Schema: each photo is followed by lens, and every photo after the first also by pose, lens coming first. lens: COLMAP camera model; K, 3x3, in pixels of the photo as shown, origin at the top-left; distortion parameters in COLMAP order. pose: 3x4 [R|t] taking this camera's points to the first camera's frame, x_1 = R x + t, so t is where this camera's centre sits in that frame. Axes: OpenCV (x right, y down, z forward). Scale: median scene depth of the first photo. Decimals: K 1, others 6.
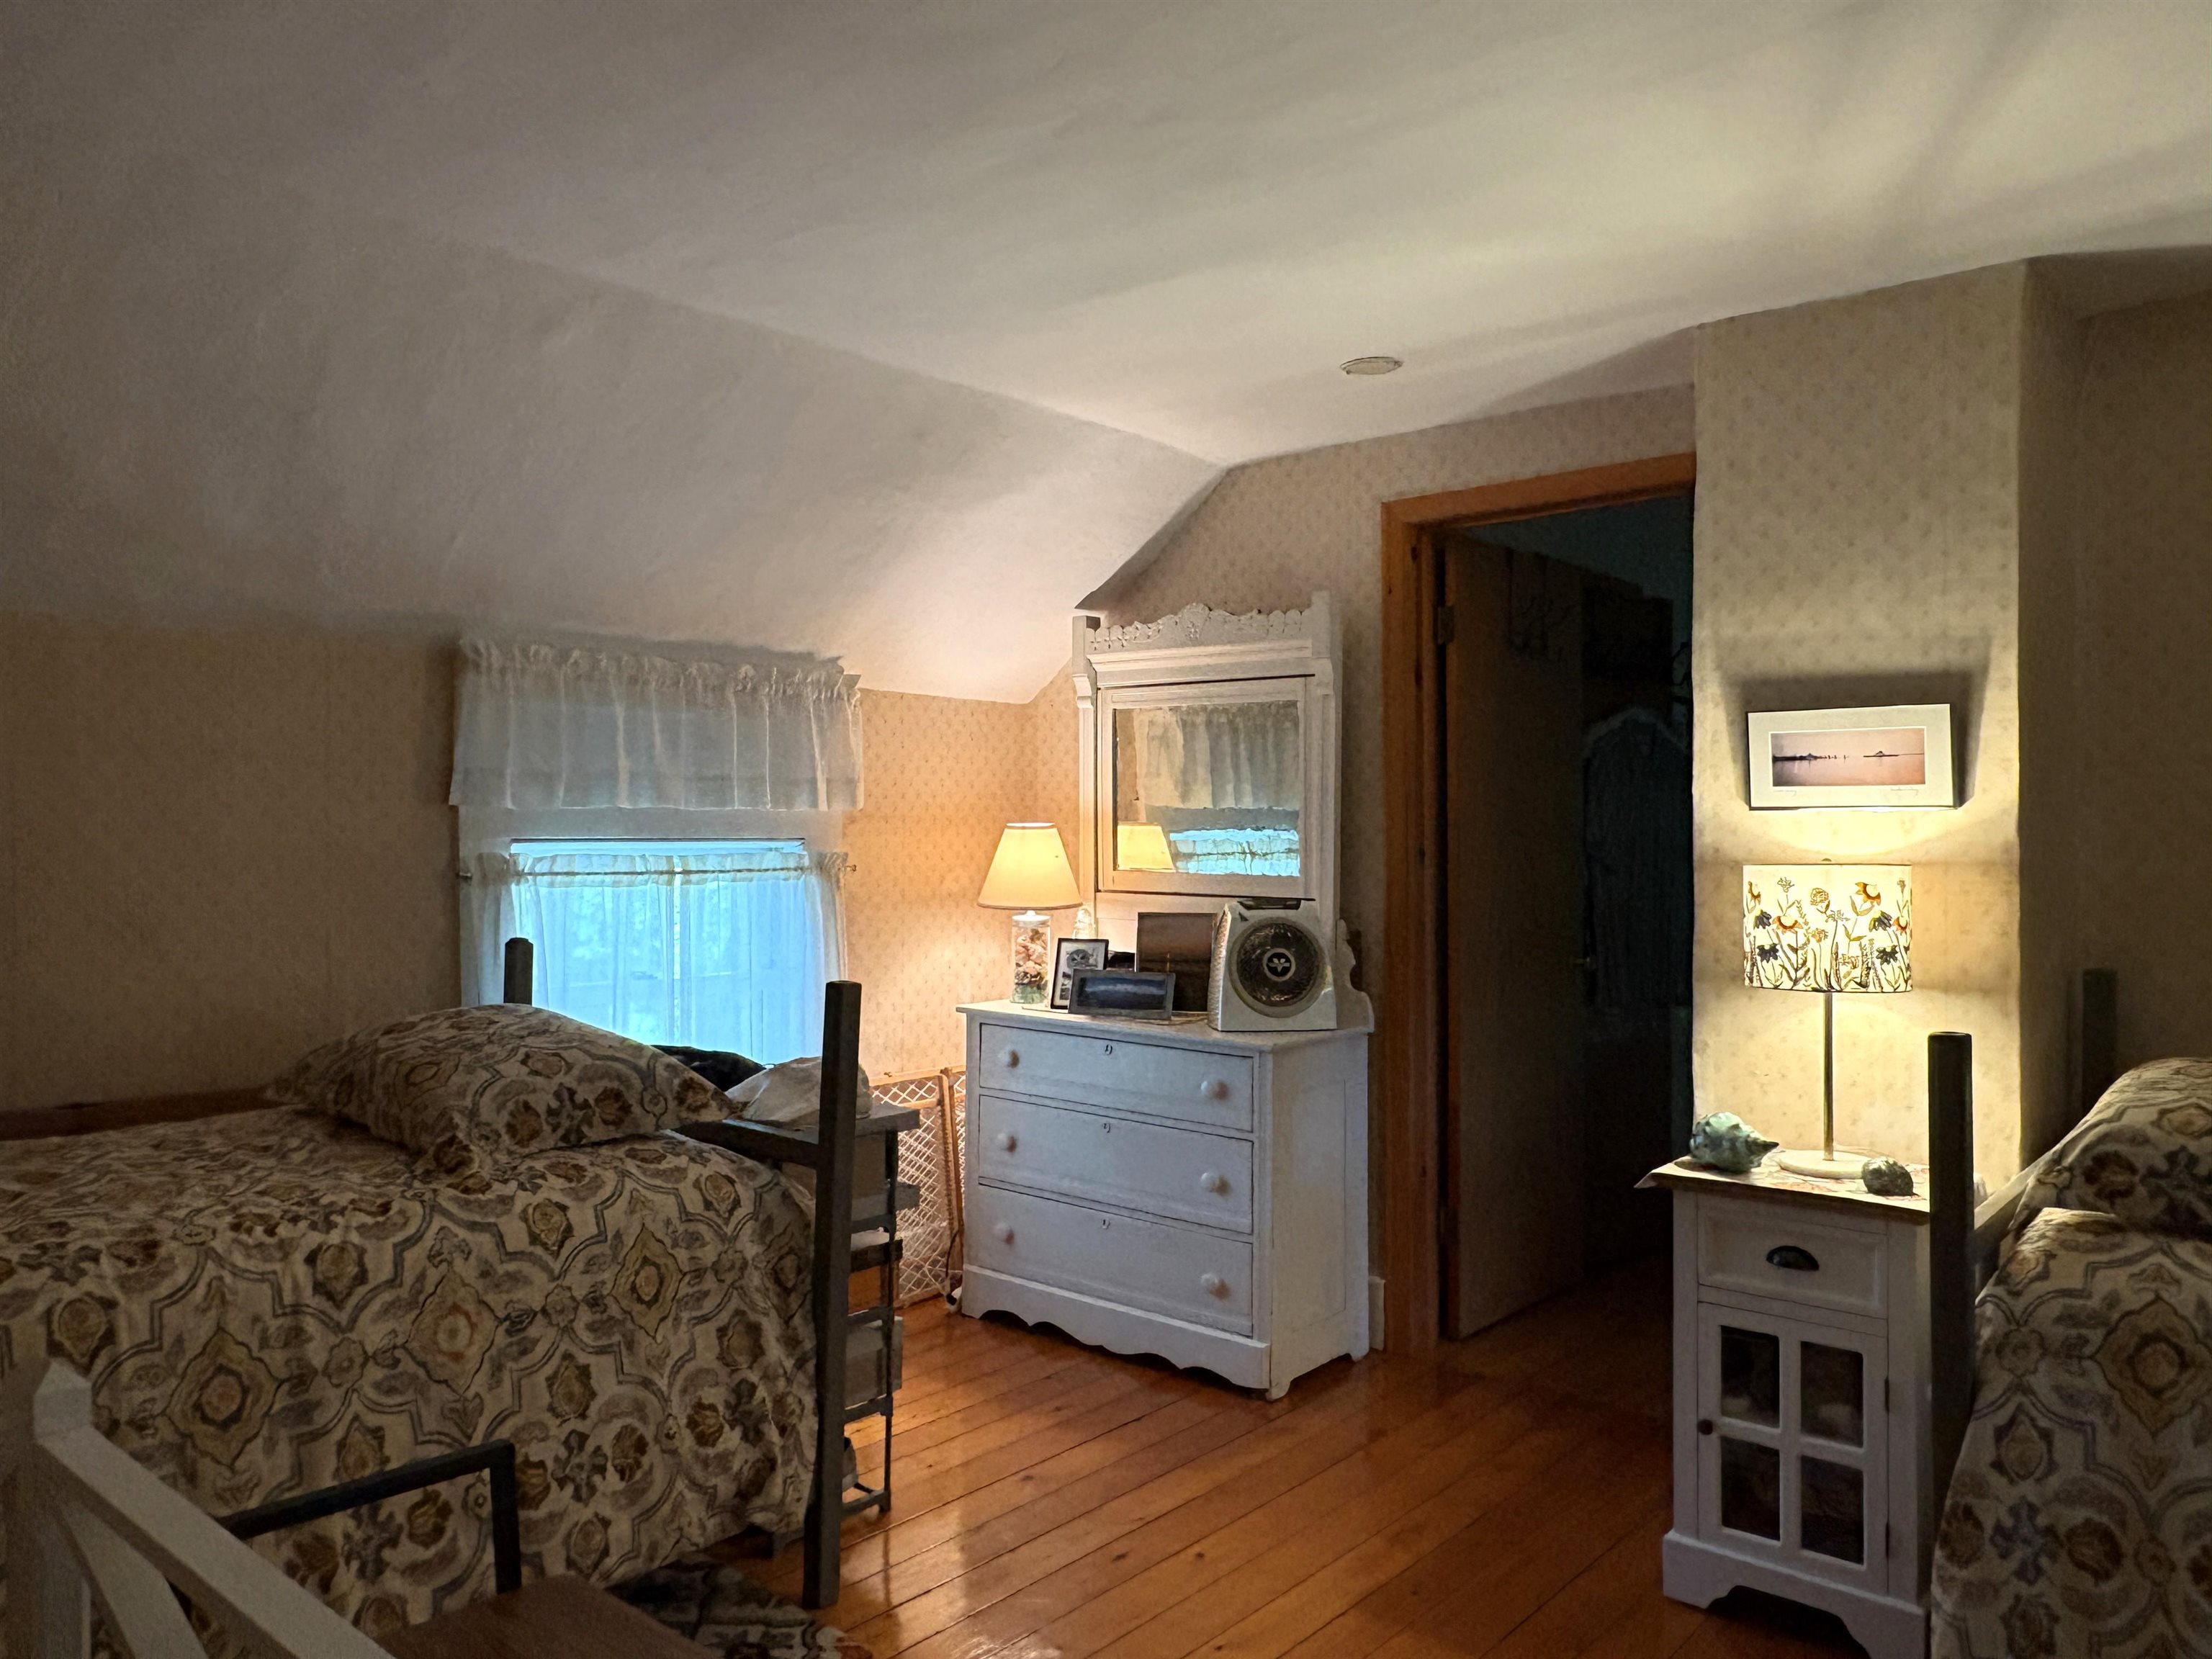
lens RADIAL K [[1588.2, 0, 1082.3], [0, 1588.2, 830.2], [0, 0, 1]] dist [0.001131, 0.006709]
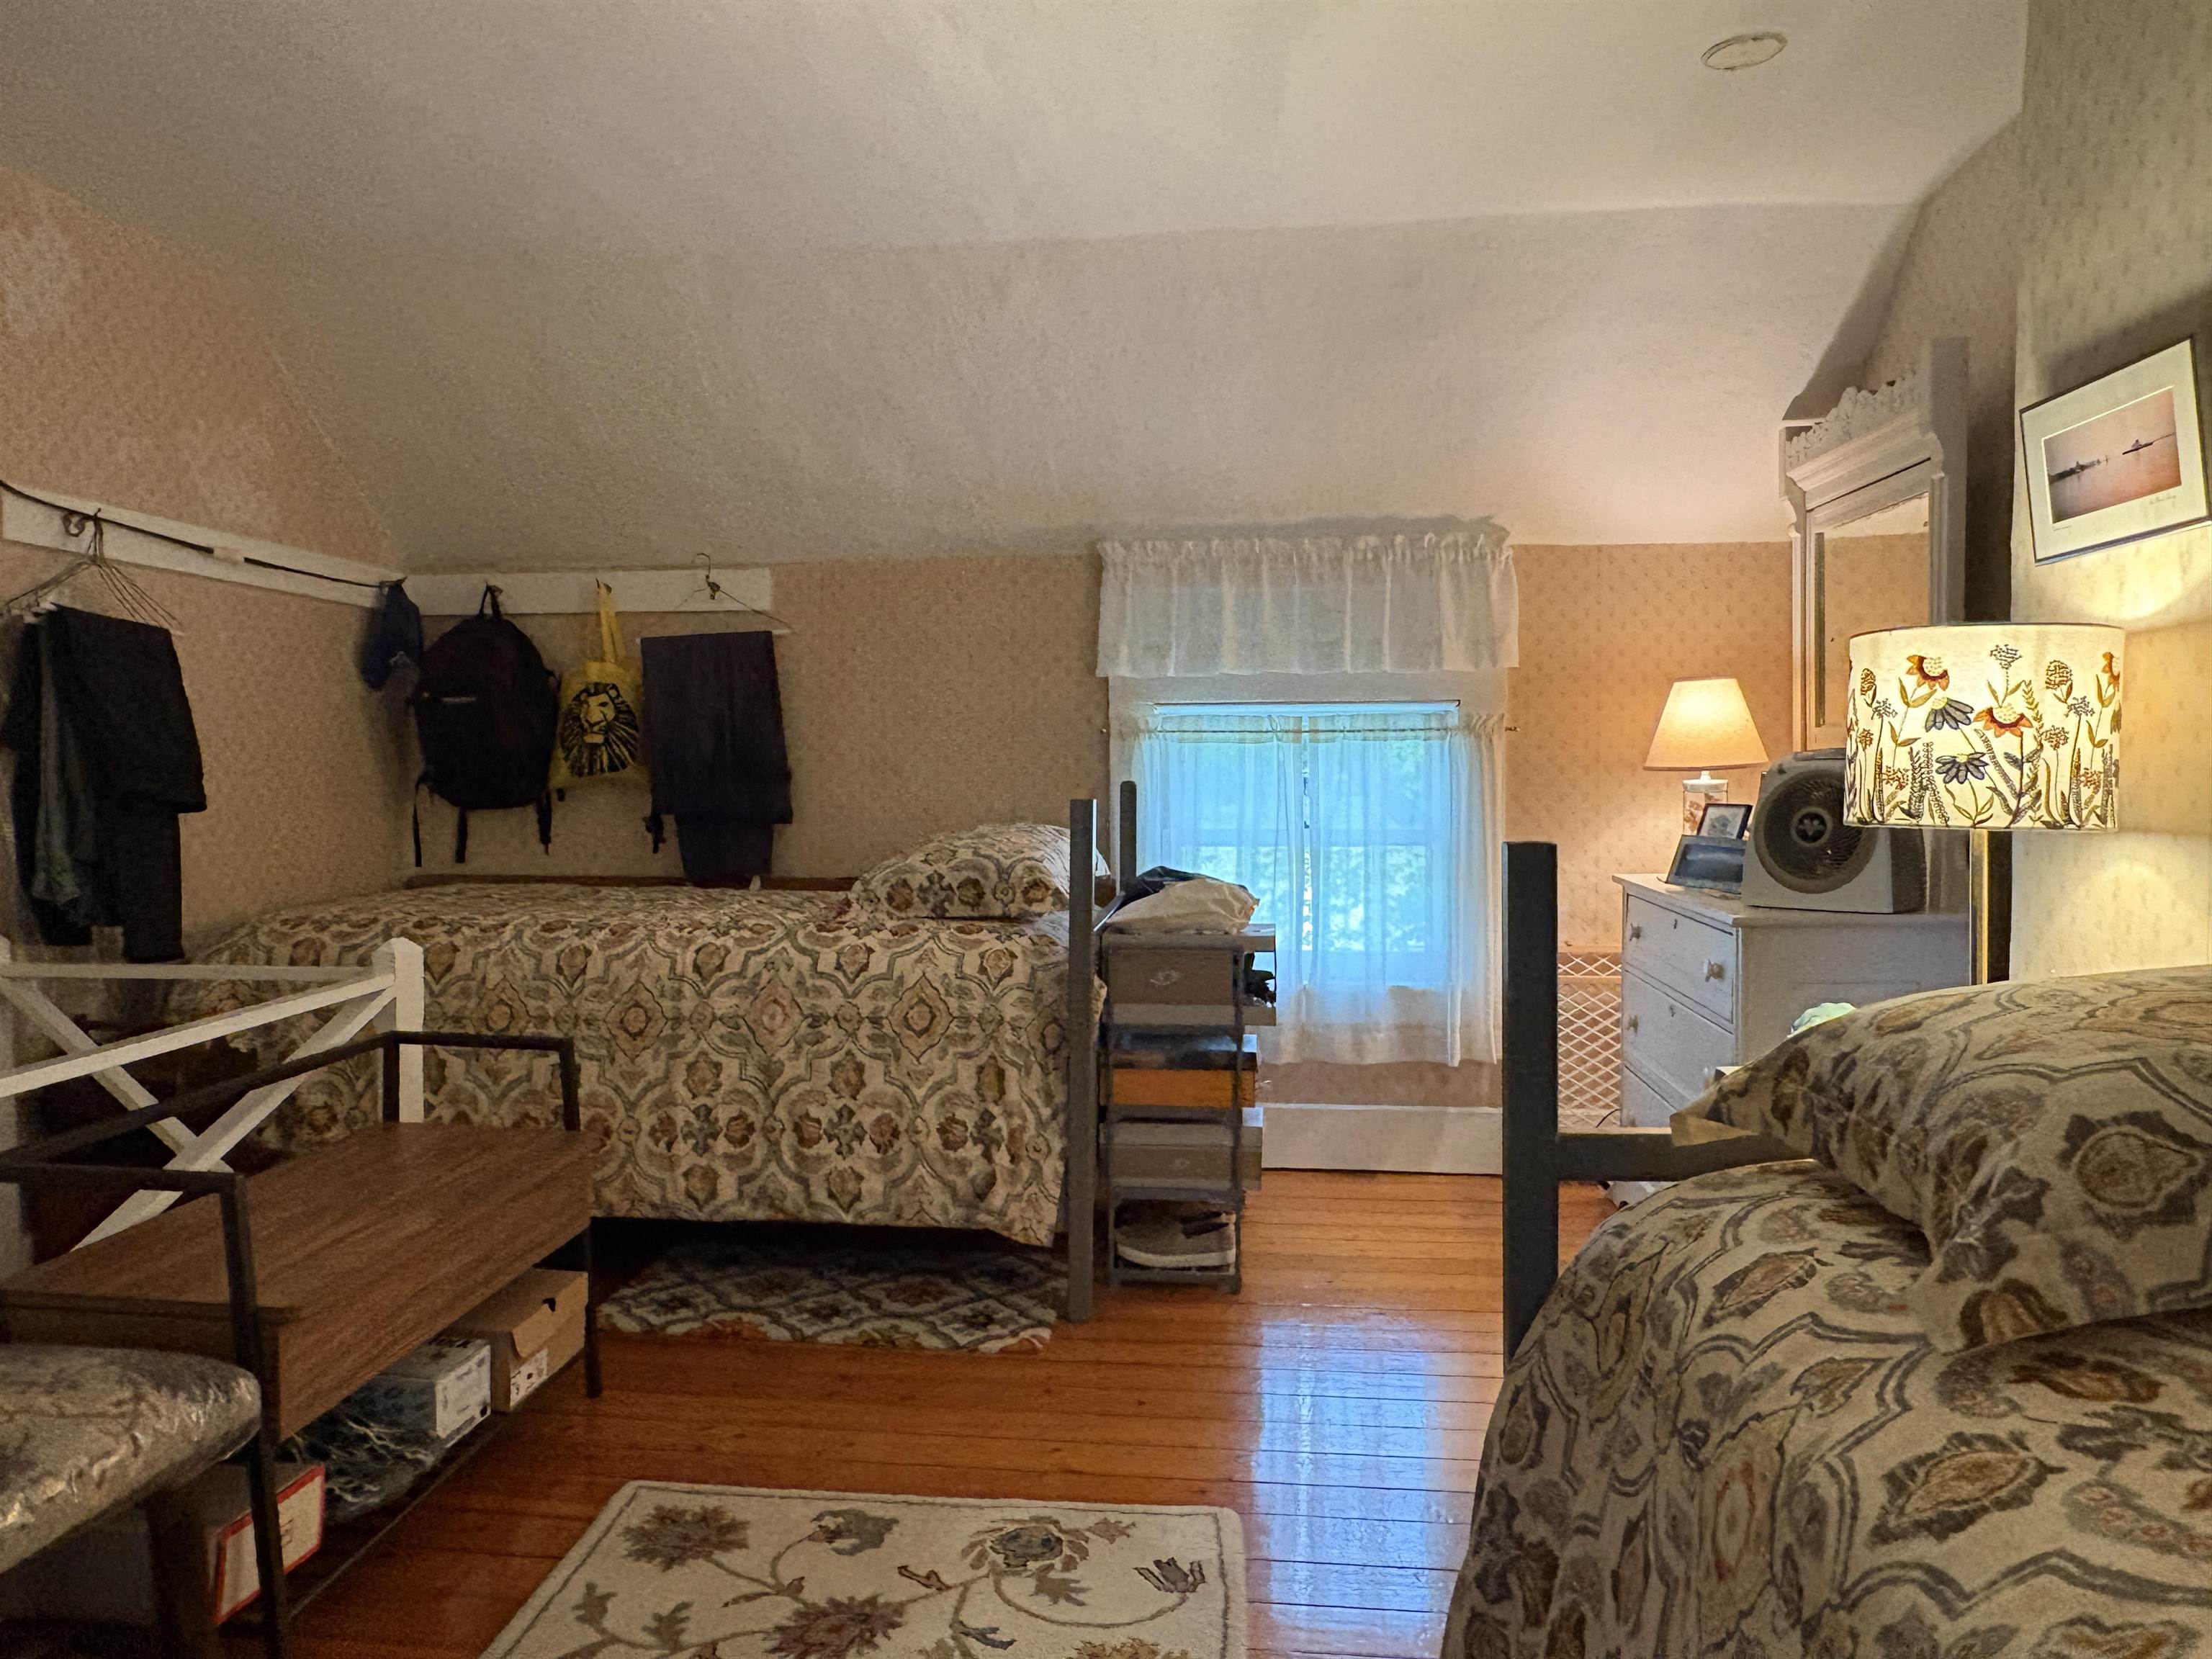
lens RADIAL K [[1588.2, 0, 1082.3], [0, 1588.2, 830.2], [0, 0, 1]] dist [0.001131, 0.006709]
pose [[0.563631, 0.026601, -0.825598, 0.873538], [0.006559, 0.999306, 0.036675, 0.081528], [0.826000, -0.026086, 0.563066, 0.368018]]
